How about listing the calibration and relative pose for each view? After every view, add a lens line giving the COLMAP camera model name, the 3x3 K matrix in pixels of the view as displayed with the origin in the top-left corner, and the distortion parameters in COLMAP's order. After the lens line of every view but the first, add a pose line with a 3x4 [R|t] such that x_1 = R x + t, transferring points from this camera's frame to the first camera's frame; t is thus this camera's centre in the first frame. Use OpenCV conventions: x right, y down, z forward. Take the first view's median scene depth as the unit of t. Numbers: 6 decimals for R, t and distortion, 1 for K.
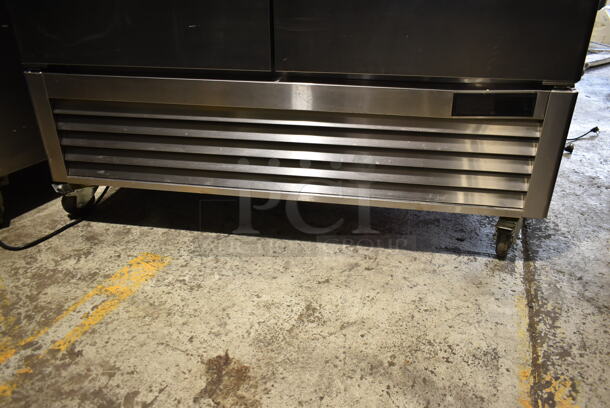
lens RADIAL K [[462.7, 0, 305.0], [0, 462.7, 204.0], [0, 0, 1]] dist [-0.027388, 0.006743]
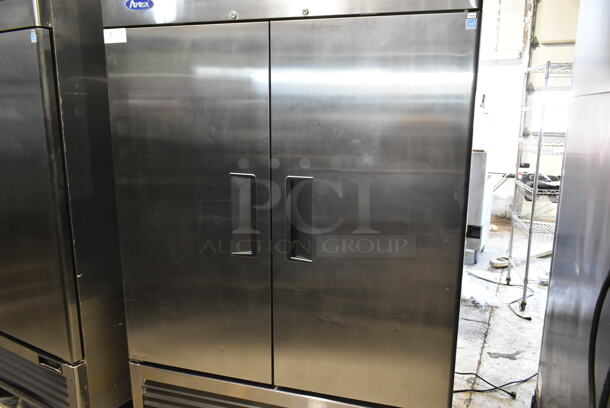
lens RADIAL K [[462.7, 0, 305.0], [0, 462.7, 204.0], [0, 0, 1]] dist [-0.027388, 0.006743]
pose [[0.993954, 0.026264, -0.106605, 0.193928], [-0.051990, 0.967797, -0.246306, -0.477272], [0.096703, 0.250360, 0.963311, -0.718884]]
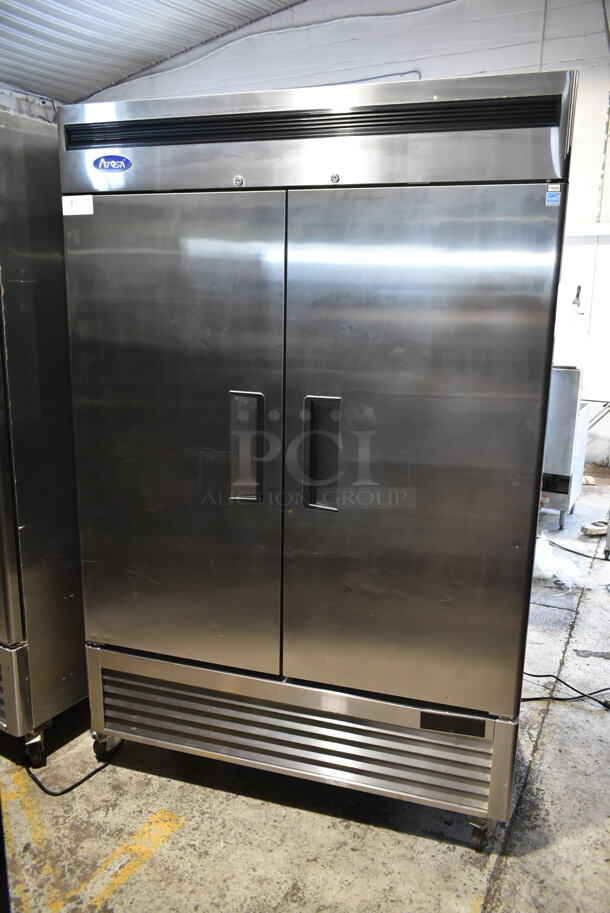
lens RADIAL K [[692.5, 0, 303.5], [0, 692.5, 454.0], [0, 0, 1]] dist [-0.027388, 0.006743]
pose [[0.992316, 0.042081, -0.116352, 0.172387], [-0.068535, 0.969885, -0.233722, -0.404893], [0.103013, 0.239901, 0.965317, -0.884189]]
